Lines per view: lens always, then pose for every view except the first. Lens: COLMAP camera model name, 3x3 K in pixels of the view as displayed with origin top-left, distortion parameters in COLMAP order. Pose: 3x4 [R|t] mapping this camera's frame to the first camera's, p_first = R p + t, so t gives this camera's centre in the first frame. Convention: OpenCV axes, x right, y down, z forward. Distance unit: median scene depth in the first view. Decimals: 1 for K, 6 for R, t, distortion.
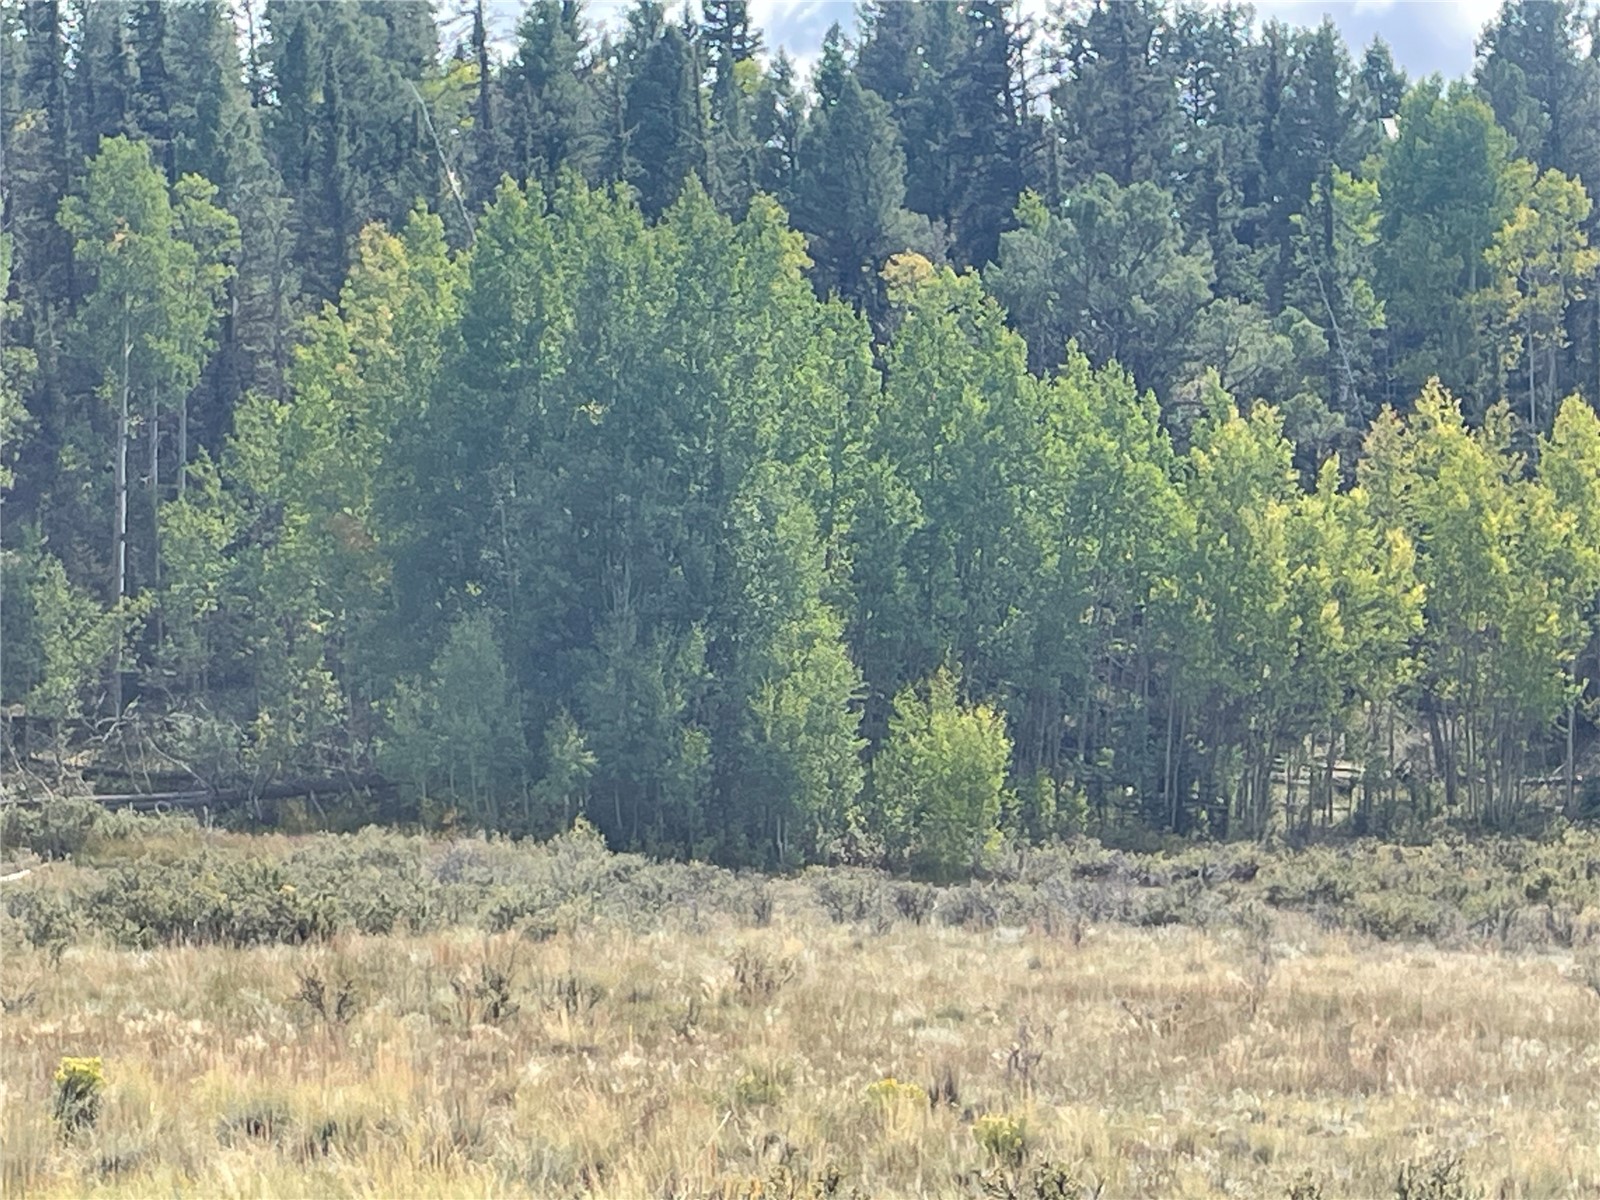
lens RADIAL K [[4201.3, 0, 865.4], [0, 4201.3, 602.9], [0, 0, 1]] dist [0.153961, 0.000000]
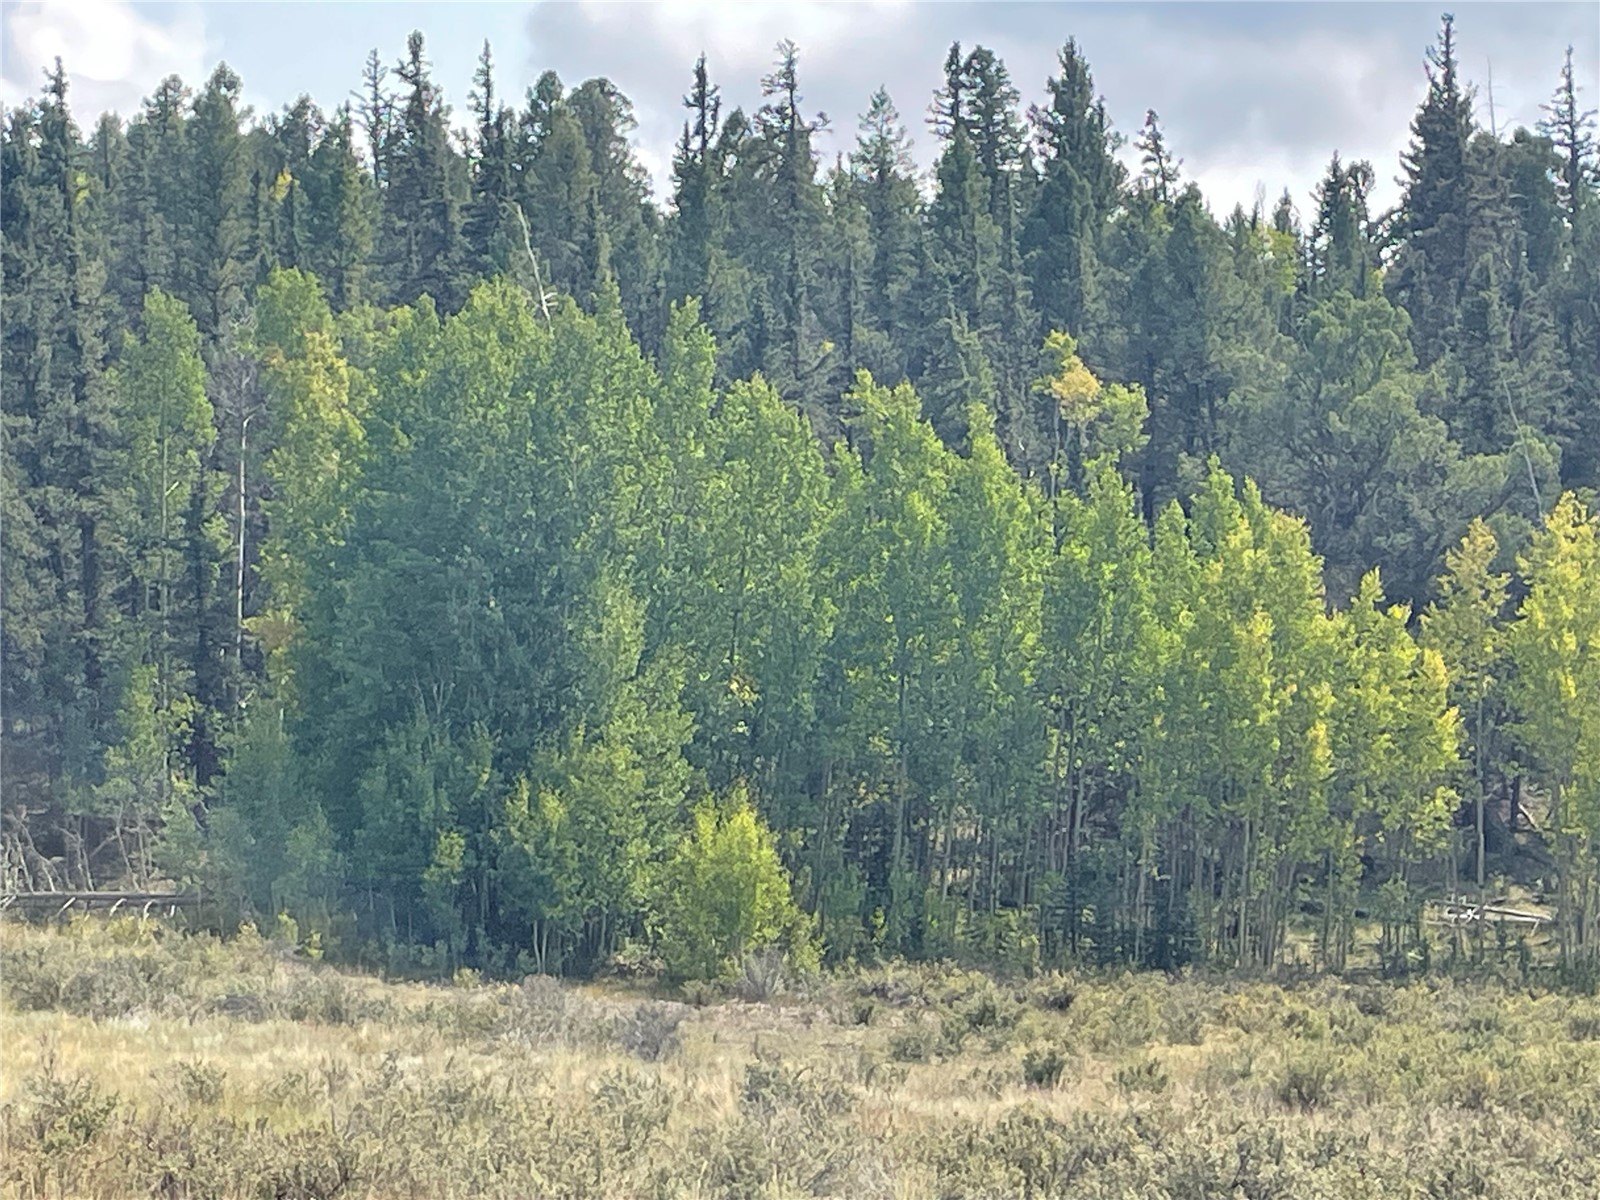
lens RADIAL K [[3980.1, 0, 752.6], [0, 3980.1, 498.3], [0, 0, 1]] dist [0.133187, 0.000000]
pose [[0.957764, -0.001202, -0.287554, 0.355873], [-0.017863, 0.997811, -0.063667, 0.012624], [0.287001, 0.066114, 0.955646, 0.156489]]
